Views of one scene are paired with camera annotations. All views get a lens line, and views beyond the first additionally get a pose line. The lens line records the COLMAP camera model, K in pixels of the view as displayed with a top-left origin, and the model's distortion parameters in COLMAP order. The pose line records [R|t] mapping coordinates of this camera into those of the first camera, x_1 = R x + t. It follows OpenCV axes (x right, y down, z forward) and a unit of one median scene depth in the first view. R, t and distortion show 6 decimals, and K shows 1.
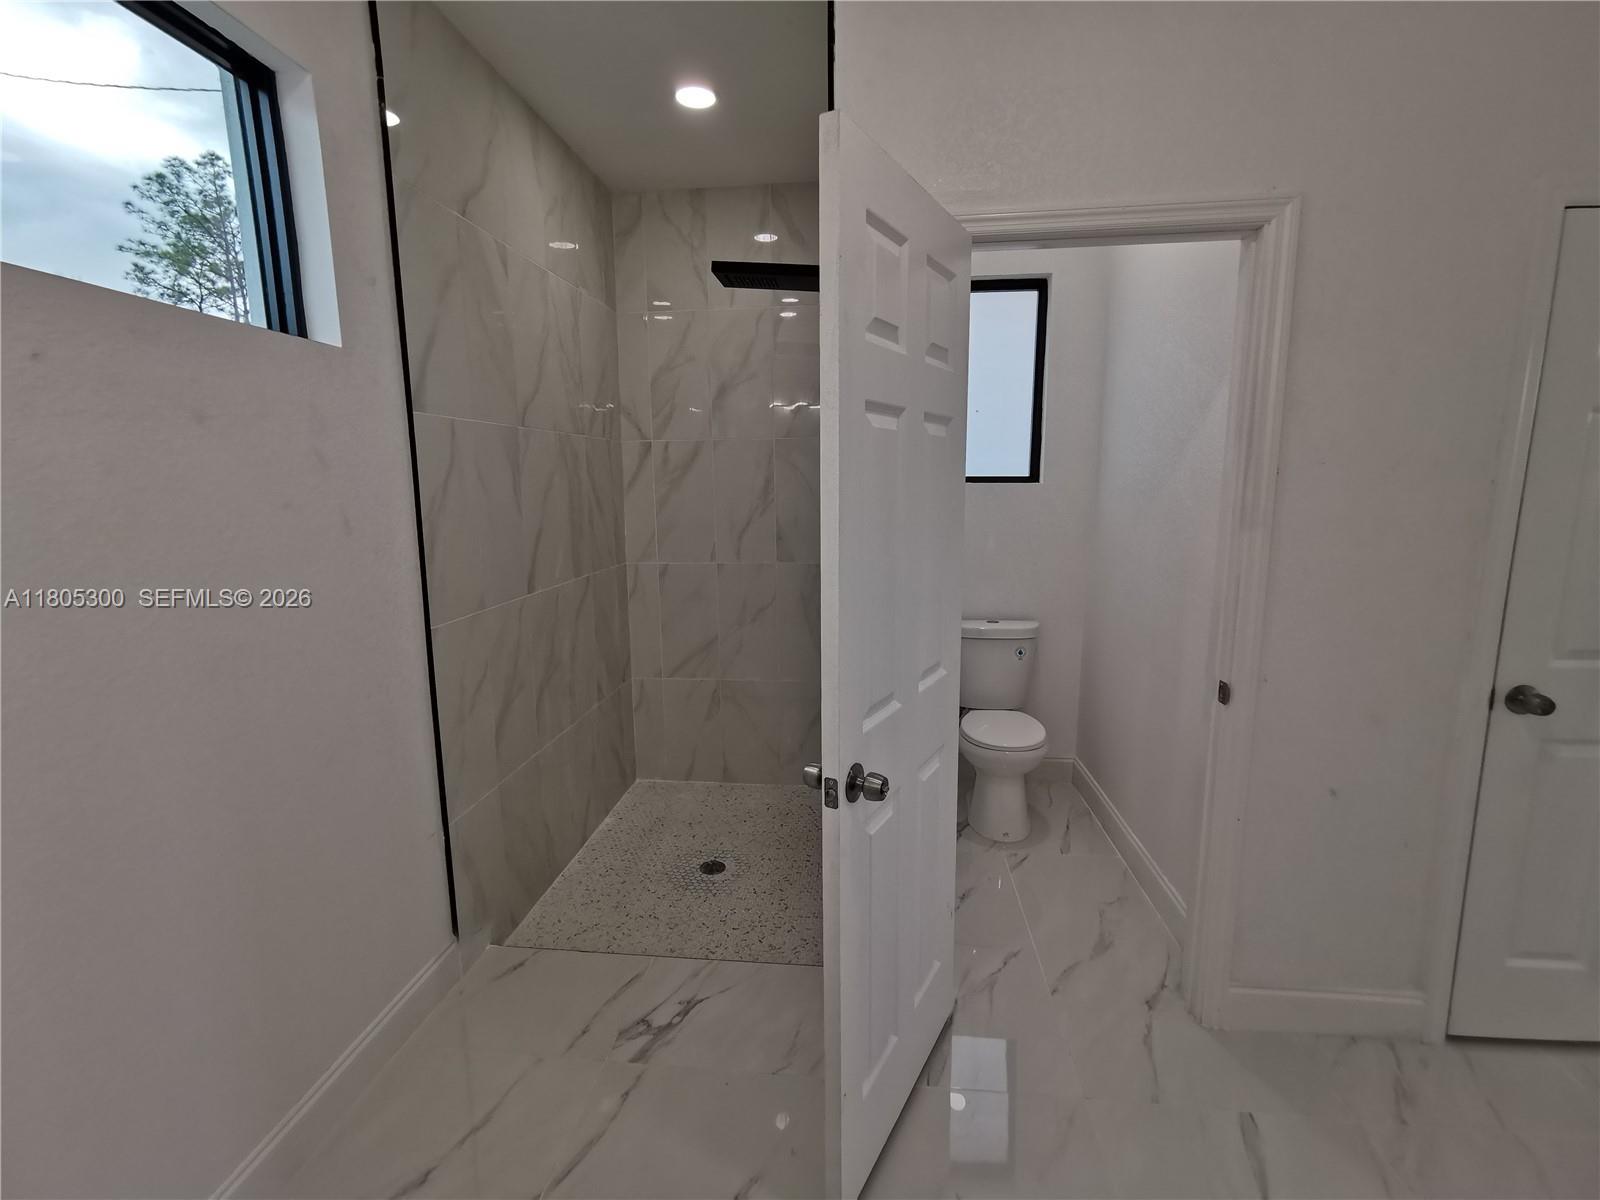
lens RADIAL K [[741.7, 0, 792.7], [0, 741.7, 602.8], [0, 0, 1]] dist [-0.004574, 0.006698]
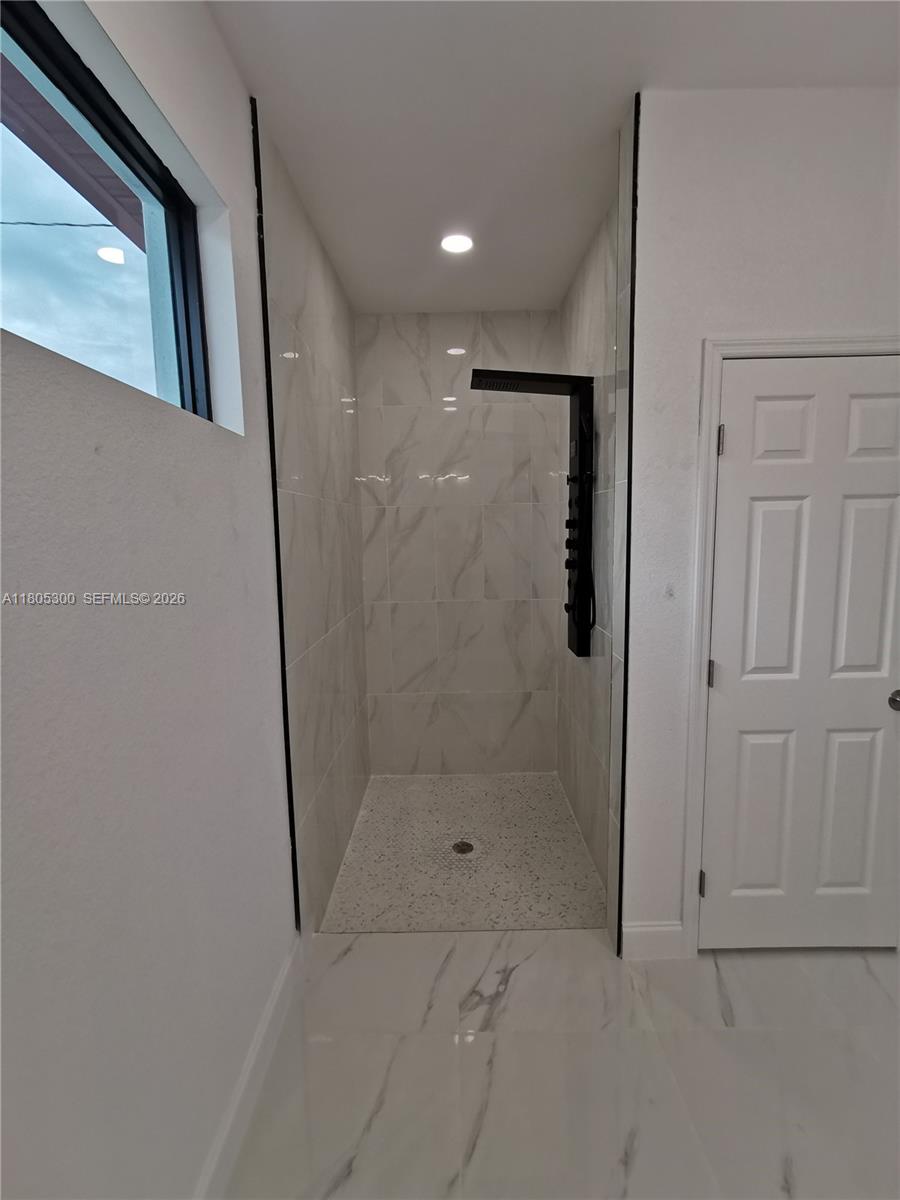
lens RADIAL K [[554.9, 0, 450.0], [0, 554.9, 600.0], [0, 0, 1]] dist [-0.014186, 0.014186]
pose [[0.993705, -0.024180, 0.109391, -0.220521], [0.028041, 0.999032, -0.033899, -0.028104], [-0.108465, 0.036753, 0.993421, 0.061653]]
